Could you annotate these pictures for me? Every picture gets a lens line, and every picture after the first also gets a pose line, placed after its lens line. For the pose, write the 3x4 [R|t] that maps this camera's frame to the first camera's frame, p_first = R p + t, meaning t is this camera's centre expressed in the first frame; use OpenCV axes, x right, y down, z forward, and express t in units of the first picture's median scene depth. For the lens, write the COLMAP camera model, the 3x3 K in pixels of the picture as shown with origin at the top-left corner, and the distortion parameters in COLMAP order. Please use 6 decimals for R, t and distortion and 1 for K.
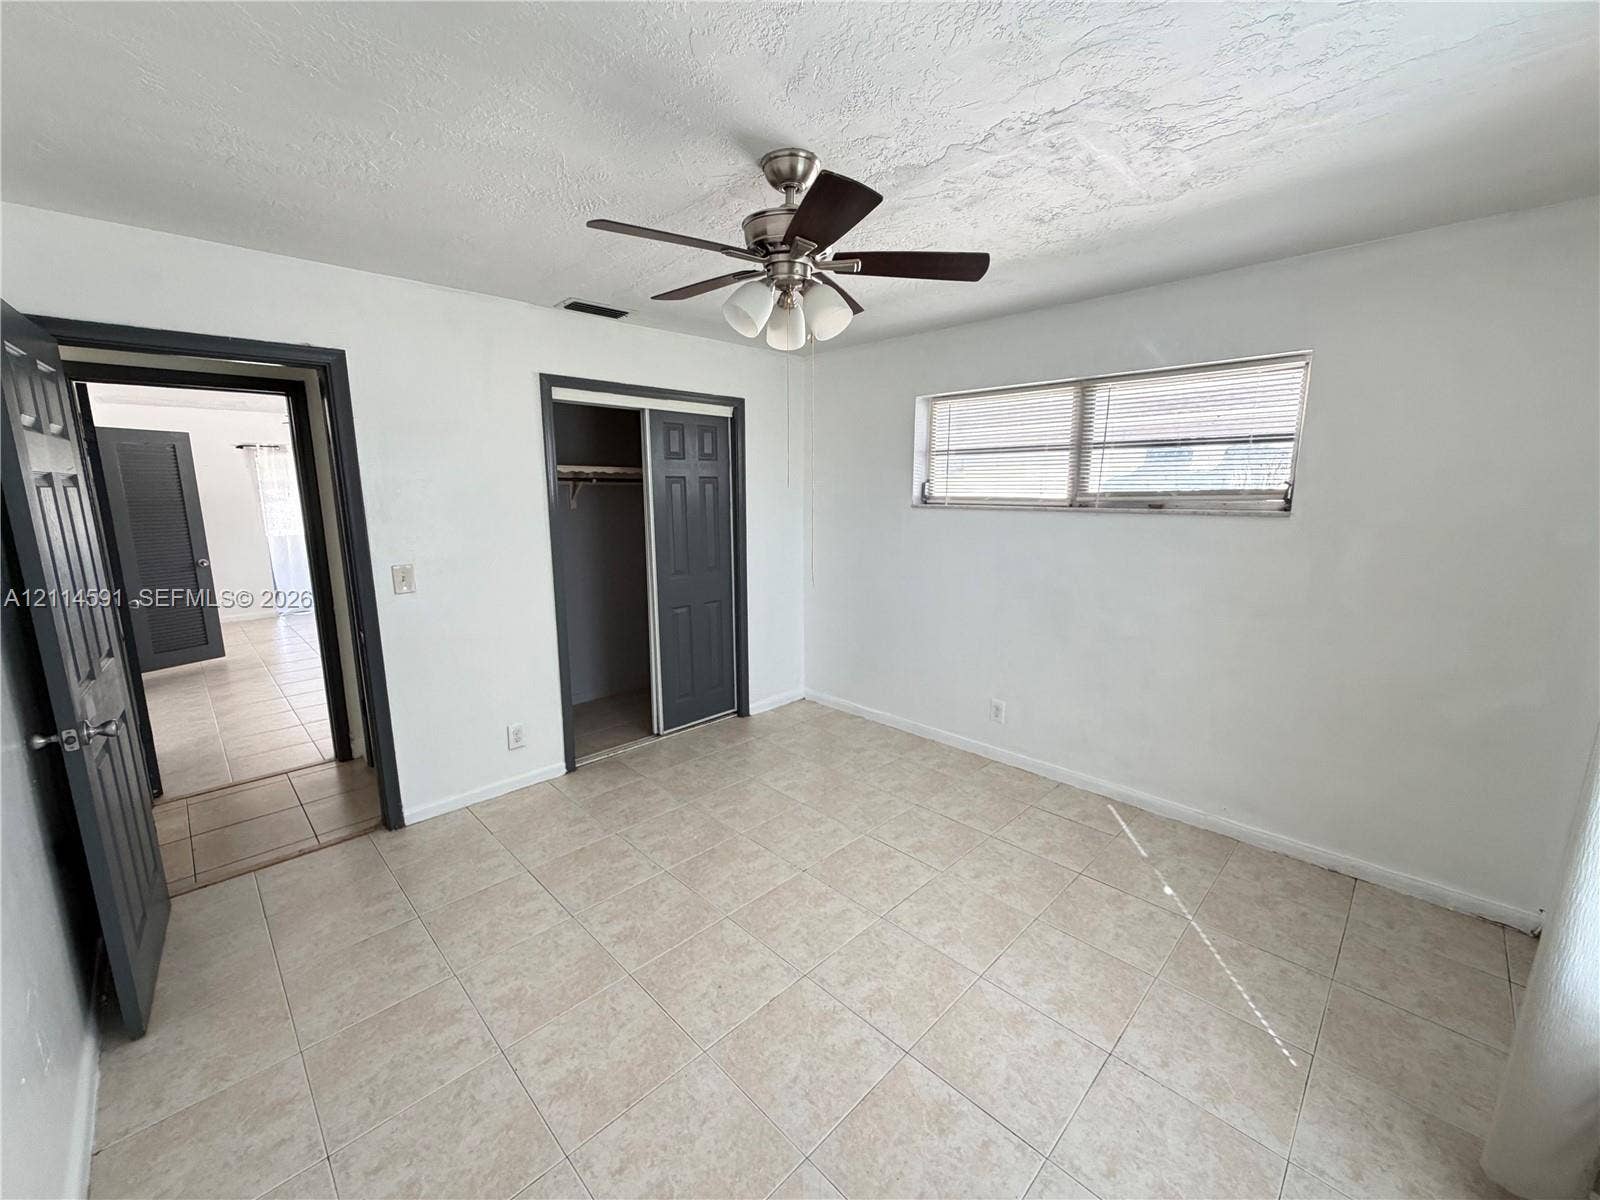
lens RADIAL K [[640.8, 0, 797.5], [0, 640.8, 600.4], [0, 0, 1]] dist [-0.000558, 0.000565]
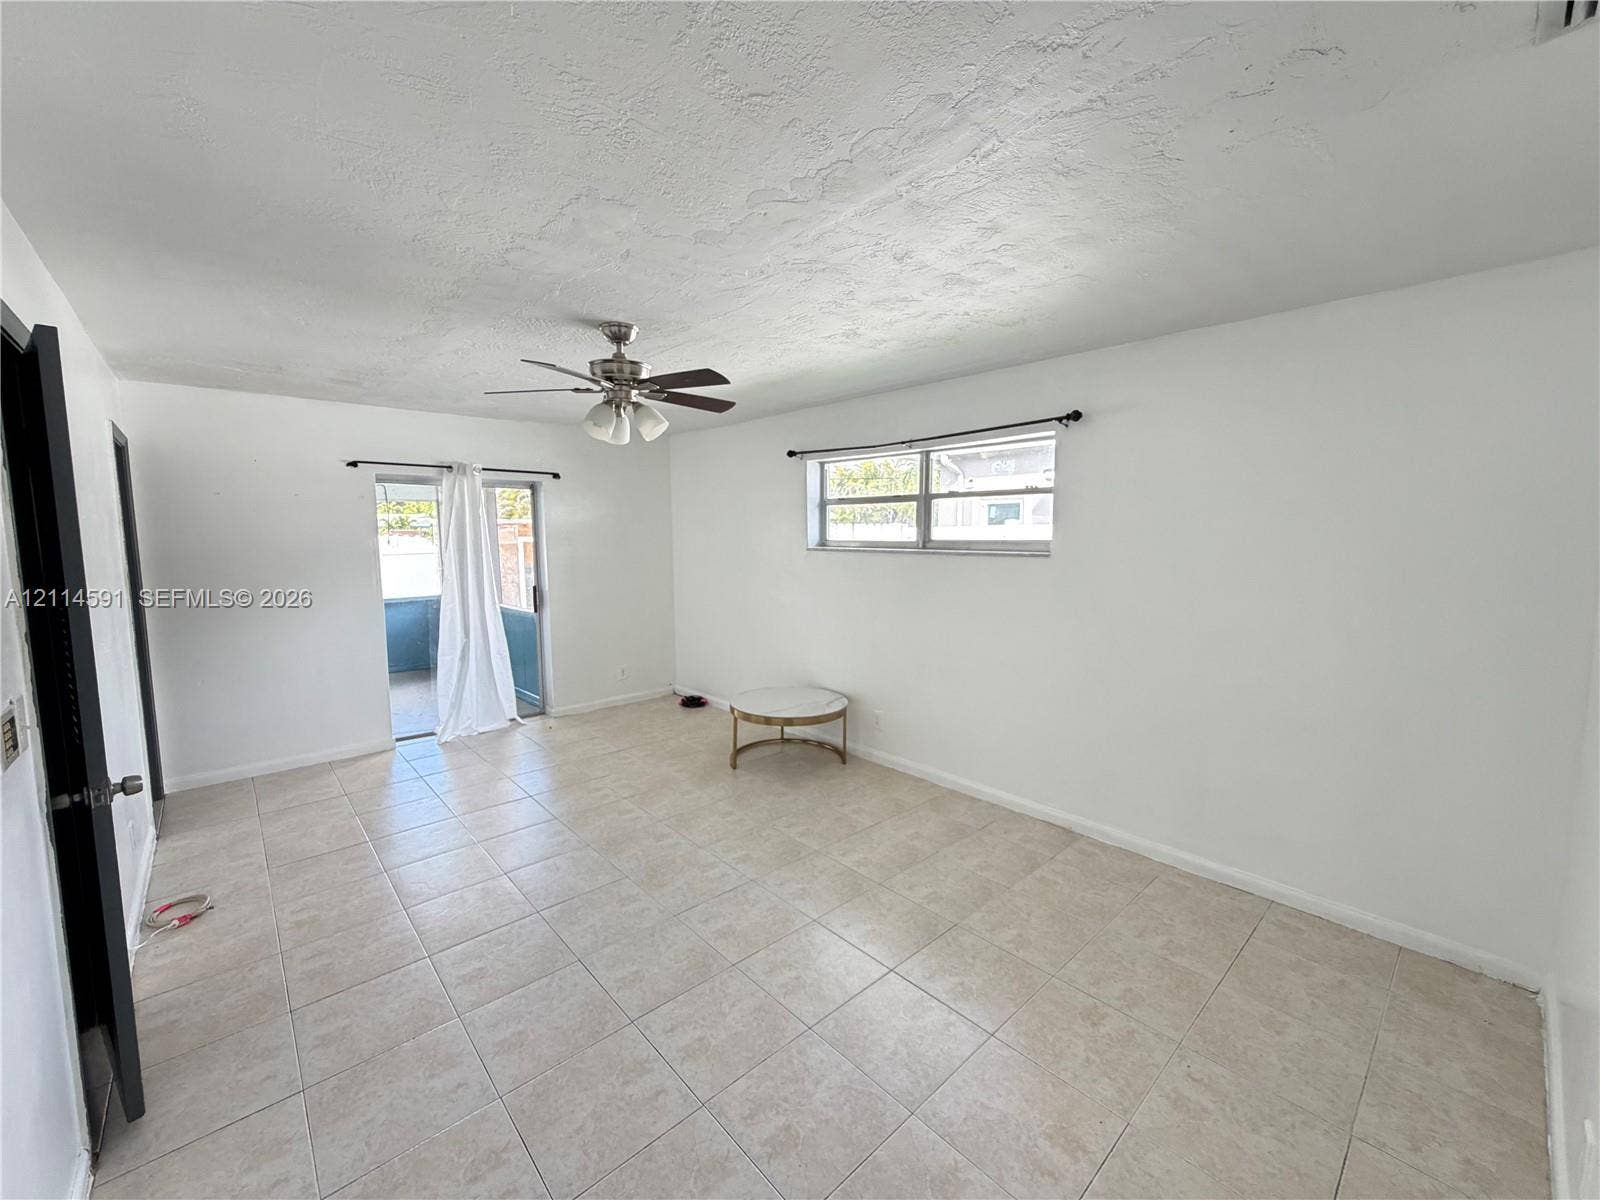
lens RADIAL K [[640.8, 0, 795.6], [0, 640.8, 598.8], [0, 0, 1]] dist [-0.000558, 0.000565]
pose [[0.999336, 0.009172, -0.035251, 0.232566], [-0.011642, 0.997444, -0.070501, 0.038797], [0.034514, 0.070864, 0.996889, -0.237461]]
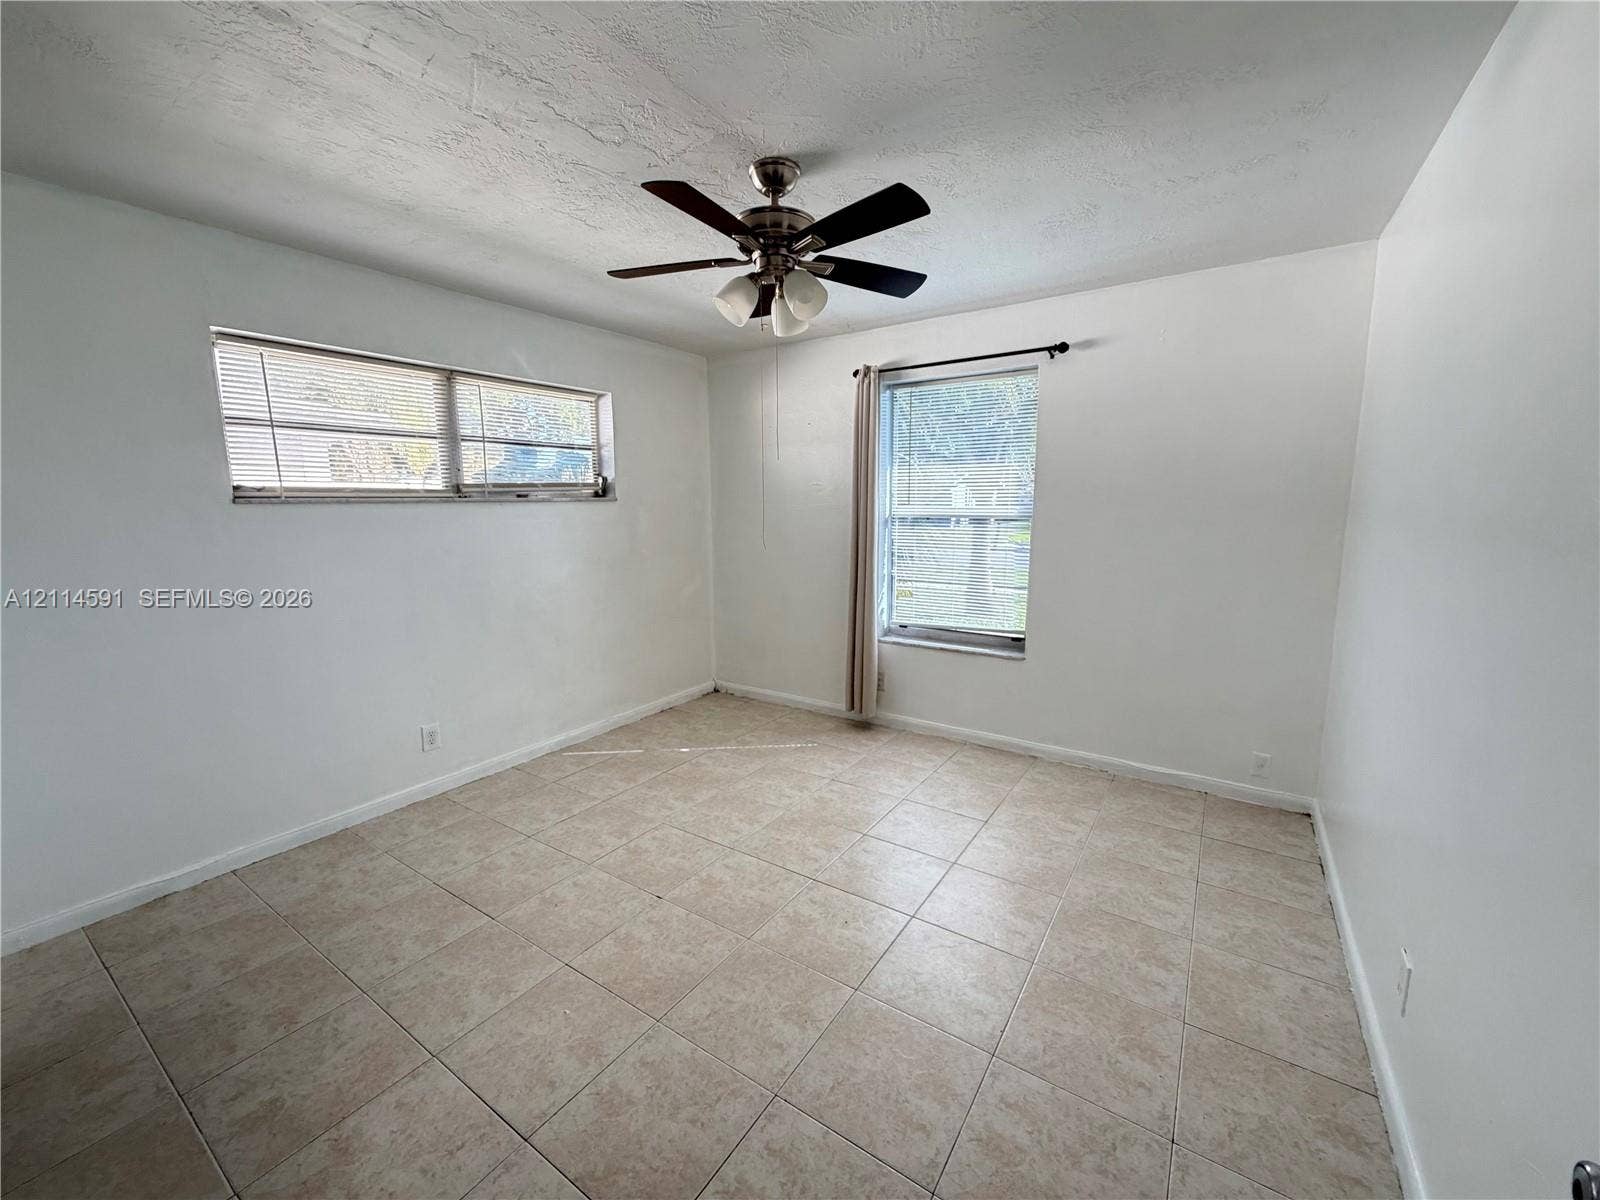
lens RADIAL K [[640.8, 0, 794.6], [0, 640.8, 602.0], [0, 0, 1]] dist [-0.000558, 0.000565]
pose [[-0.192038, -0.151089, 0.969687, -0.641794], [0.180956, 0.965684, 0.186302, -0.081102], [-0.964560, 0.211248, -0.158108, 0.684966]]
